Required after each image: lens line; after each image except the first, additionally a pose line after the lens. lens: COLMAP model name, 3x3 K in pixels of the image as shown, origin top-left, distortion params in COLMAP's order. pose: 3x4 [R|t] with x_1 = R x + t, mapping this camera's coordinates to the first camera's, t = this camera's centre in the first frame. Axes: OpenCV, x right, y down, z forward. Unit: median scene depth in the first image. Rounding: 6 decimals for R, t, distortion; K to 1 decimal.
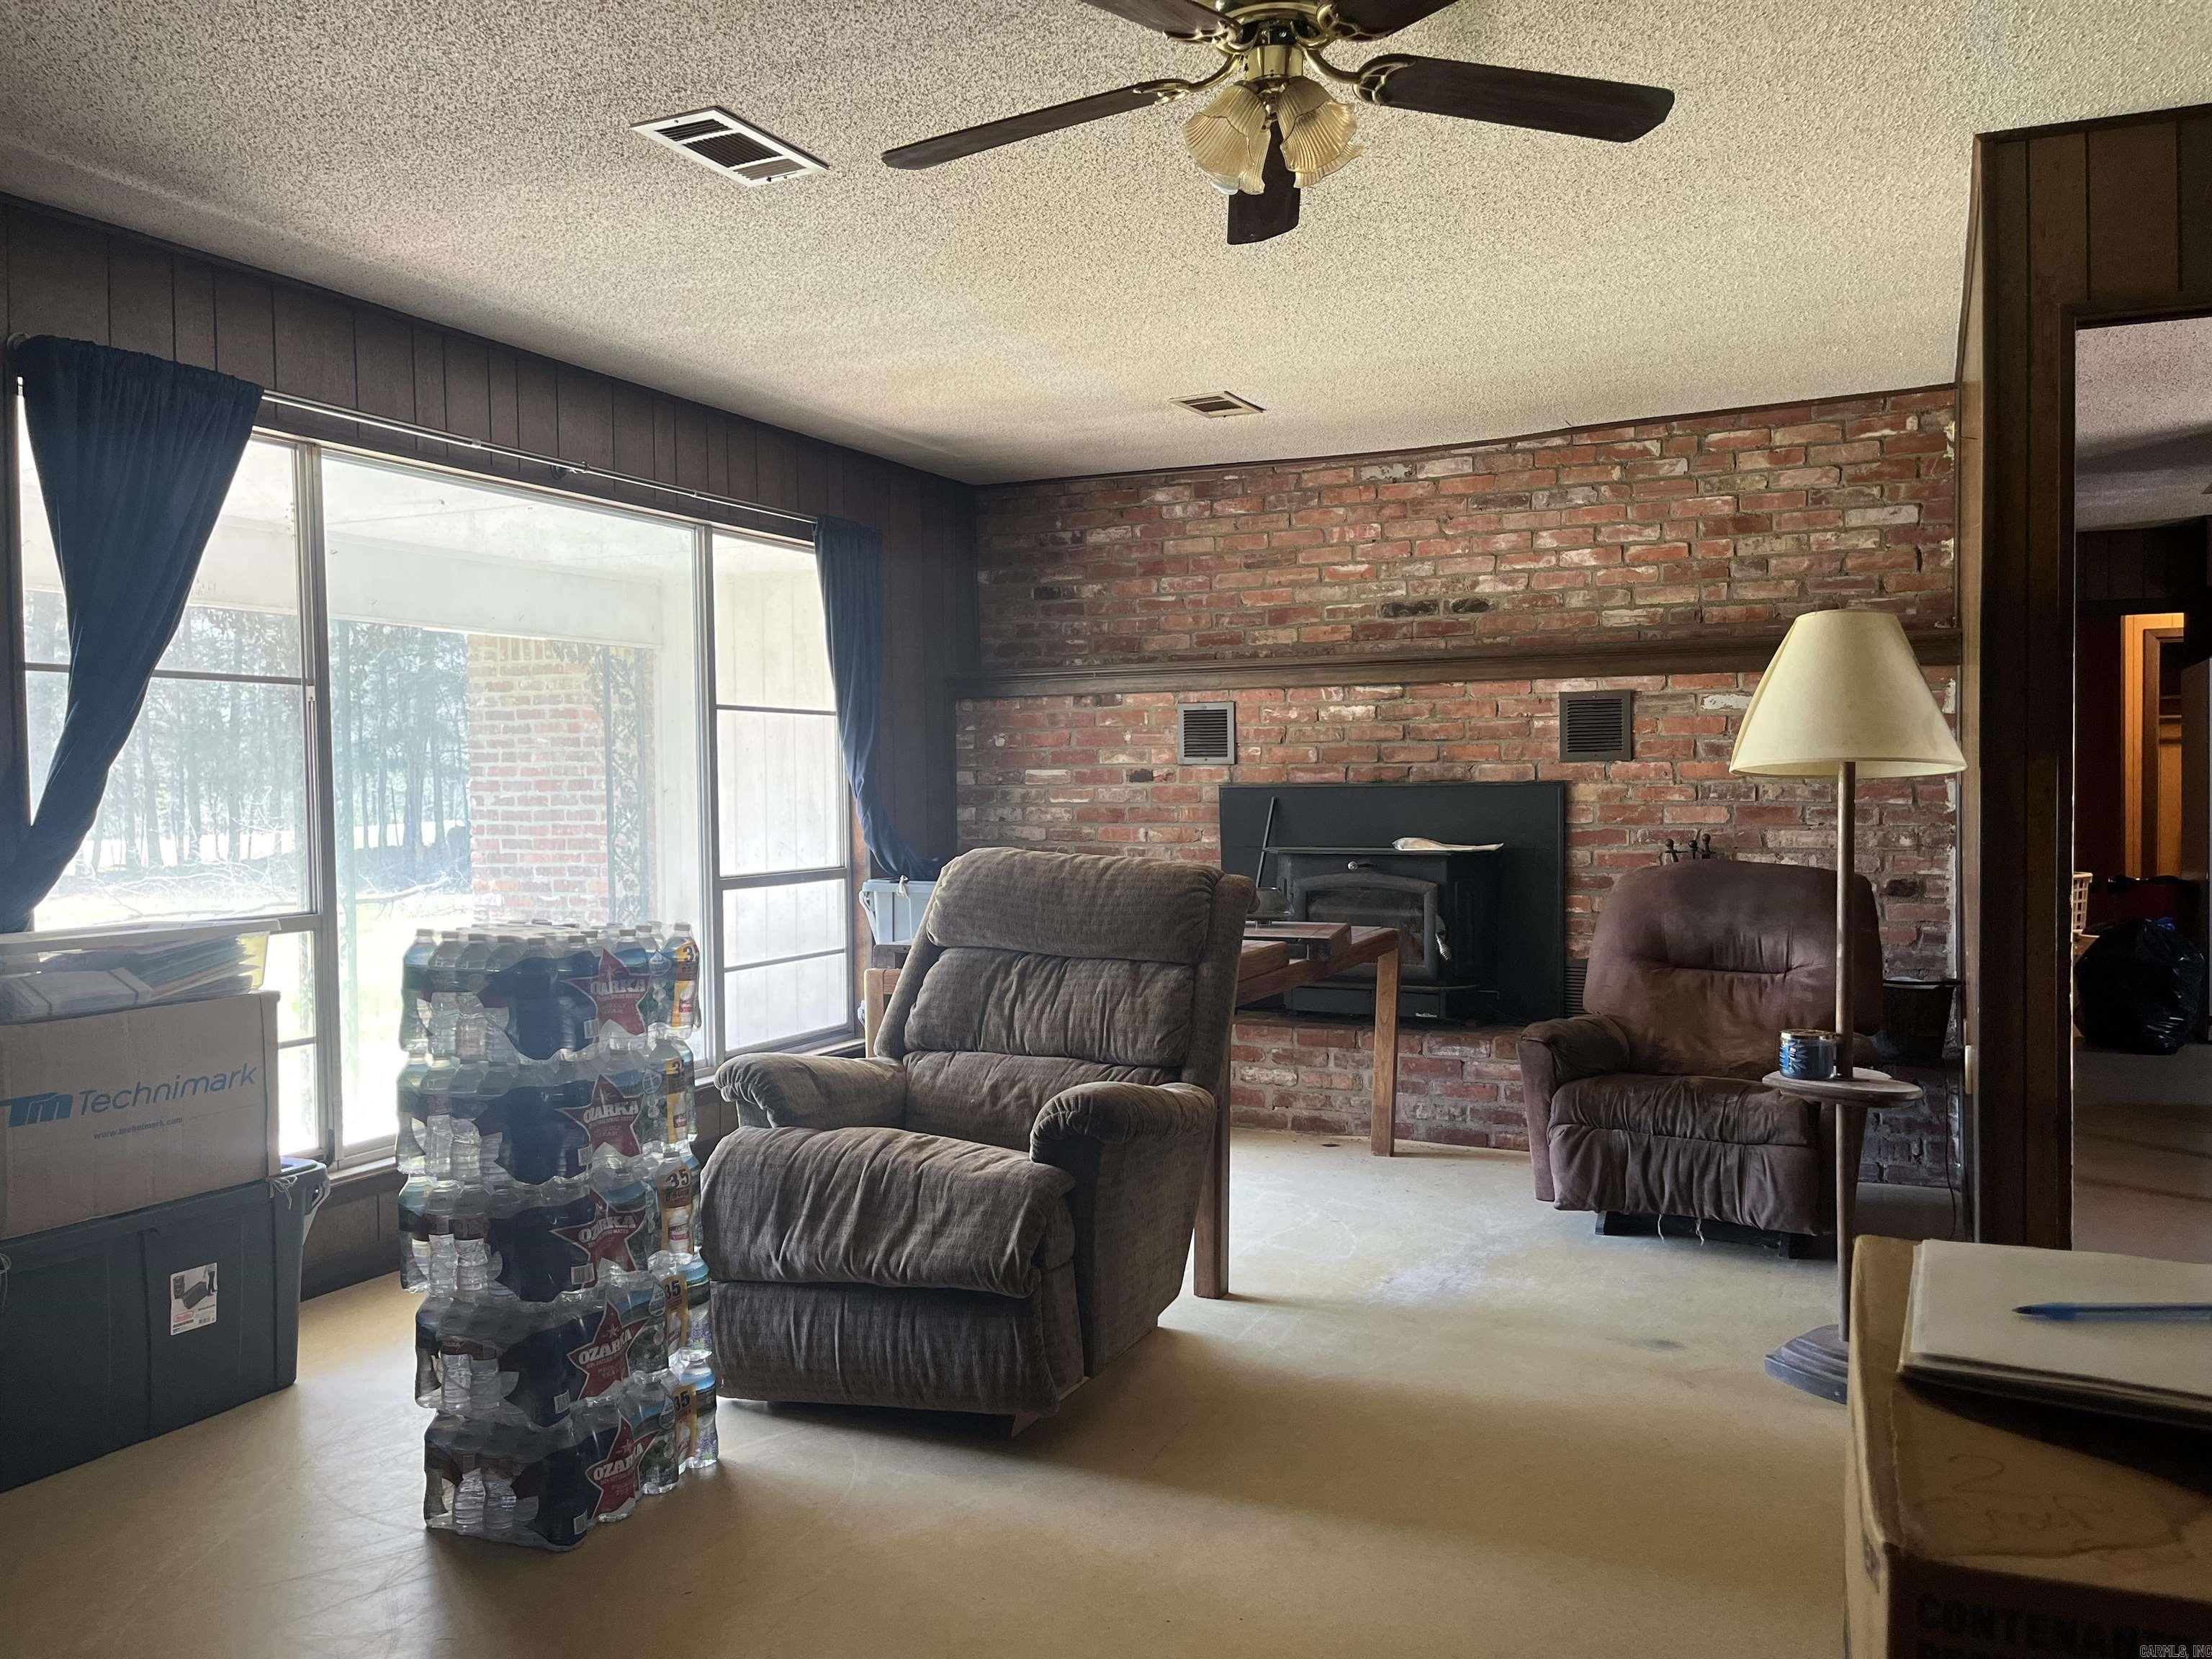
lens RADIAL K [[1669.7, 0, 1078.6], [0, 1669.7, 856.5], [0, 0, 1]] dist [0.059806, -0.077556]
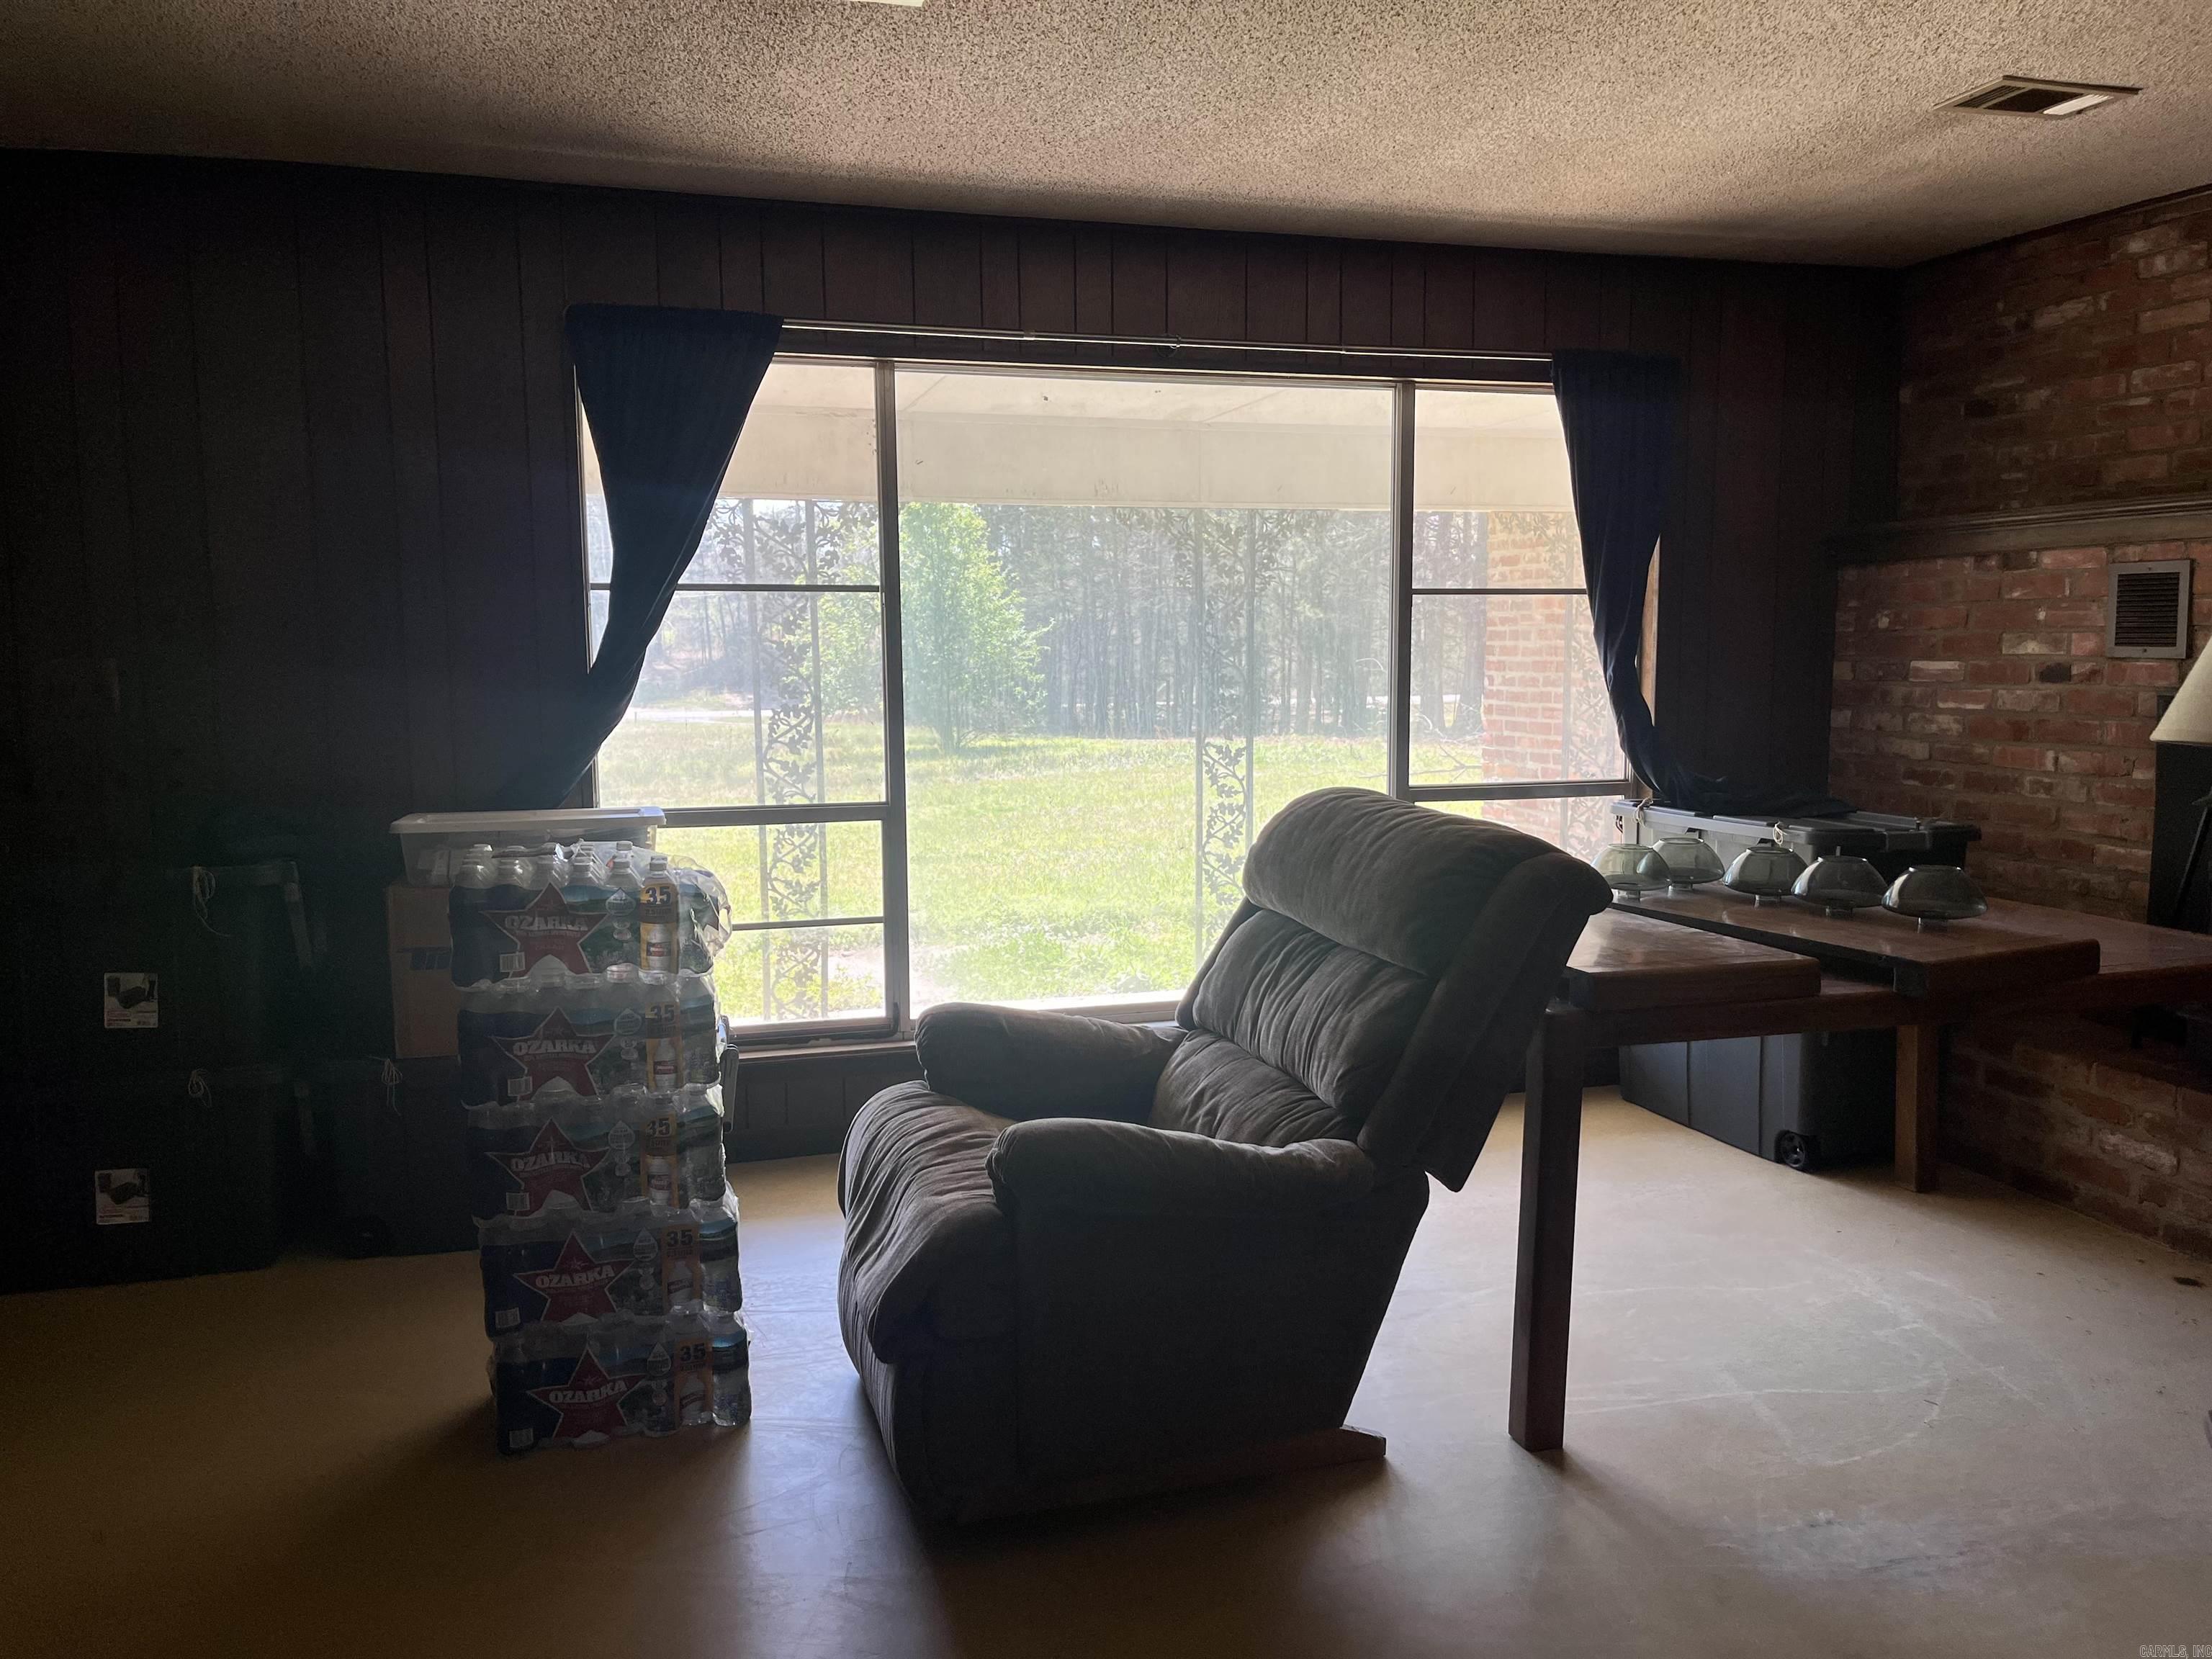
lens RADIAL K [[1669.7, 0, 1088.7], [0, 1669.7, 845.5], [0, 0, 1]] dist [0.059806, -0.077556]
pose [[0.675963, 0.091919, -0.731180, 0.275340], [-0.033905, 0.995019, 0.093743, -0.029355], [0.736155, -0.038576, 0.675713, 0.244264]]
